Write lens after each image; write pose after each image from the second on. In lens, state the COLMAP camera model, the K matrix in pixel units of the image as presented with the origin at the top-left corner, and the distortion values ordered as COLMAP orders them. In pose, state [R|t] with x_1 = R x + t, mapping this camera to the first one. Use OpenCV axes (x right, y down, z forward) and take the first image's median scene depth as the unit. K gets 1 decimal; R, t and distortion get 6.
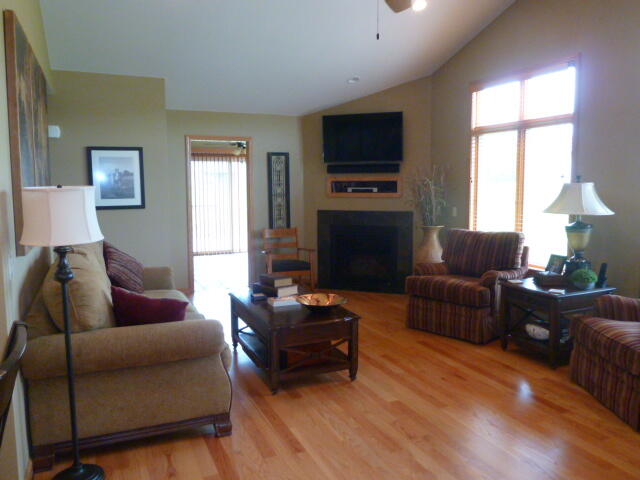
lens RADIAL K [[511.7, 0, 318.7], [0, 511.7, 236.1], [0, 0, 1]] dist [-0.014701, 0.002374]
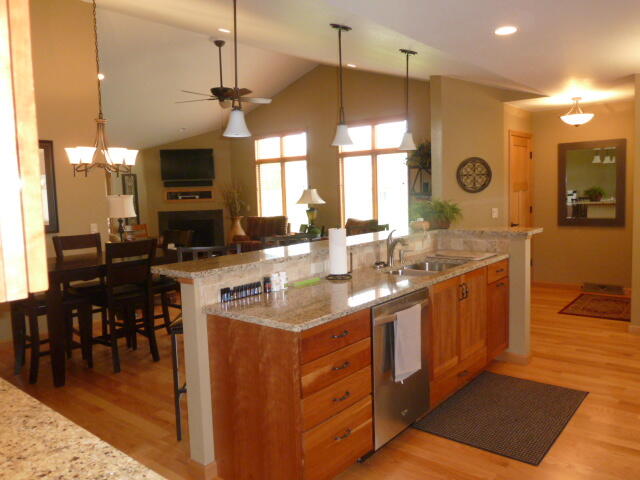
lens RADIAL K [[511.7, 0, 319.4], [0, 511.7, 237.8], [0, 0, 1]] dist [-0.014701, 0.002374]
pose [[0.894406, -0.064602, 0.442565, -0.307999], [0.072927, 0.997336, -0.001800, 0.078158], [-0.441270, 0.033885, 0.896734, -0.687586]]
